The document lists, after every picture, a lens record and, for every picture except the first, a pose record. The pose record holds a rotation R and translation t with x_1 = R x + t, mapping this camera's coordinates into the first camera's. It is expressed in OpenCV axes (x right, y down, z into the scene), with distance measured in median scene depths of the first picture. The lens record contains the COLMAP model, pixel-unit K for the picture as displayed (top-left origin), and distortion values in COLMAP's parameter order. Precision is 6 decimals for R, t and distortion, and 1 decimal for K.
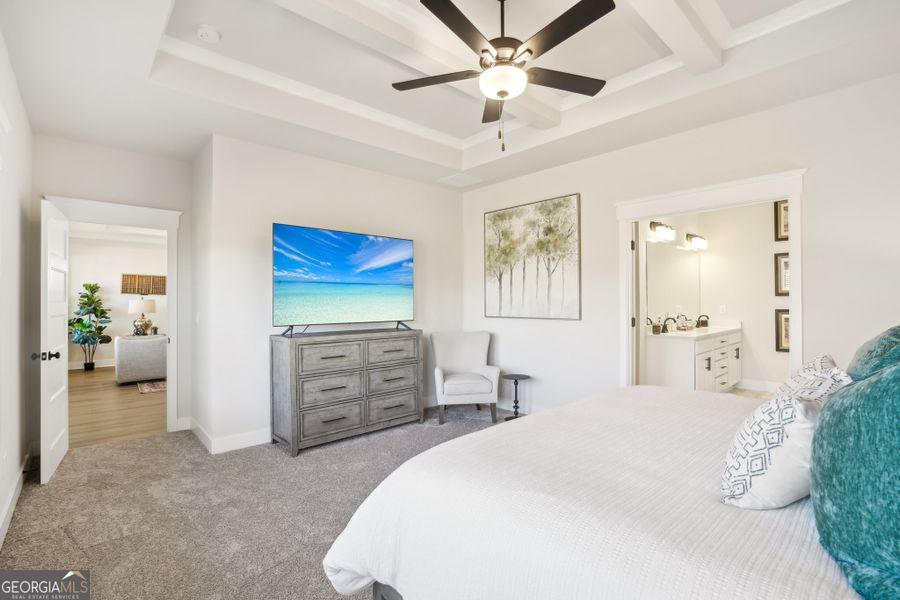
lens RADIAL K [[410.8, 0, 451.9], [0, 410.8, 299.9], [0, 0, 1]] dist [-0.031860, 0.004894]
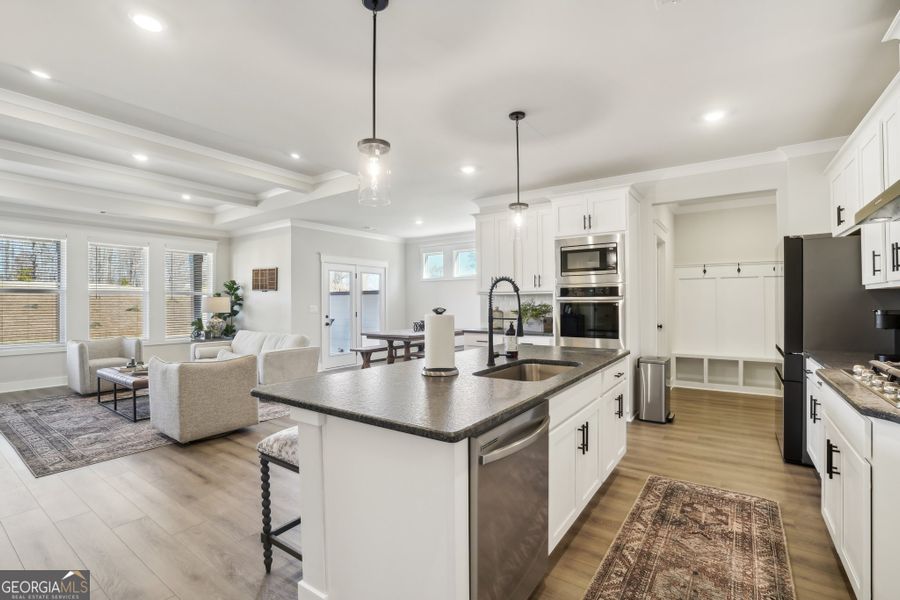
lens RADIAL K [[410.8, 0, 449.4], [0, 410.8, 302.9], [0, 0, 1]] dist [-0.031860, 0.004894]
pose [[0.198317, 0.007519, -0.980109, 0.198499], [0.010131, 0.999901, 0.009721, 0.009029], [0.980086, -0.011857, 0.198221, 1.315227]]
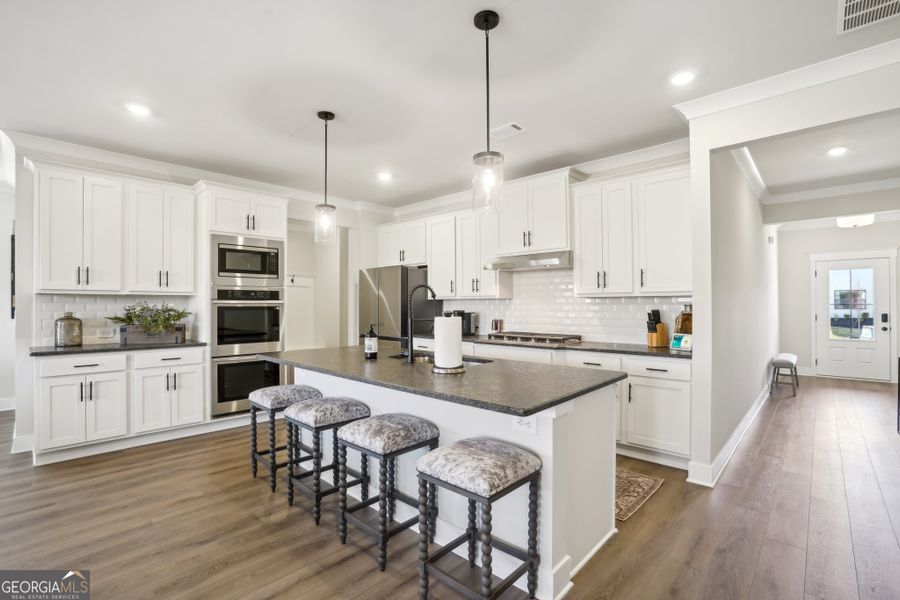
lens RADIAL K [[410.8, 0, 447.7], [0, 410.8, 303.4], [0, 0, 1]] dist [-0.031860, 0.004894]
pose [[0.997357, 0.007226, 0.072297, -0.092896], [-0.007435, 0.999969, 0.002632, 0.008705], [-0.072276, -0.003163, 0.997380, 1.061533]]
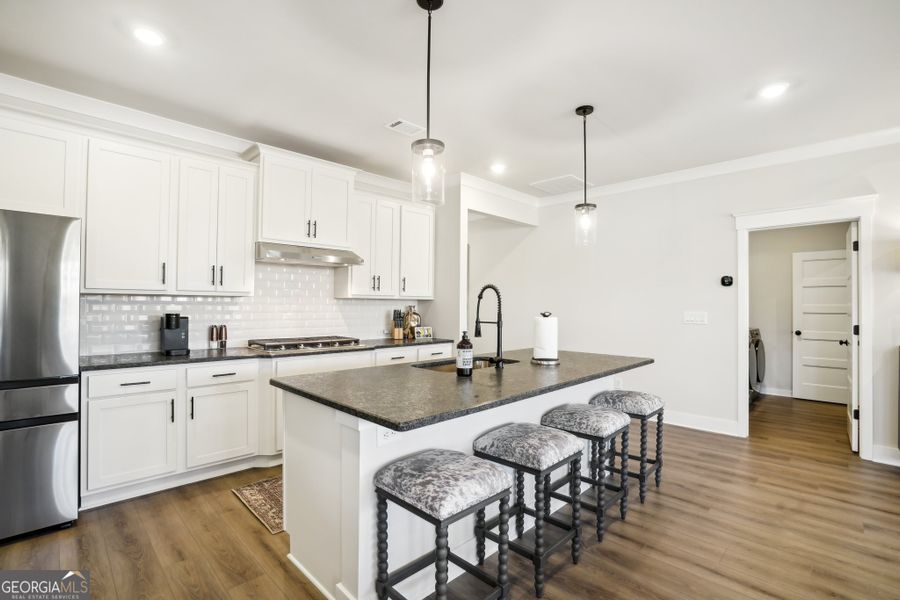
lens RADIAL K [[410.8, 0, 454.6], [0, 410.8, 299.1], [0, 0, 1]] dist [-0.031860, 0.004894]
pose [[-0.020474, 0.027463, 0.999413, -0.418034], [-0.012808, 0.999533, -0.027729, 0.015104], [-0.999708, -0.013368, -0.020113, 1.442382]]
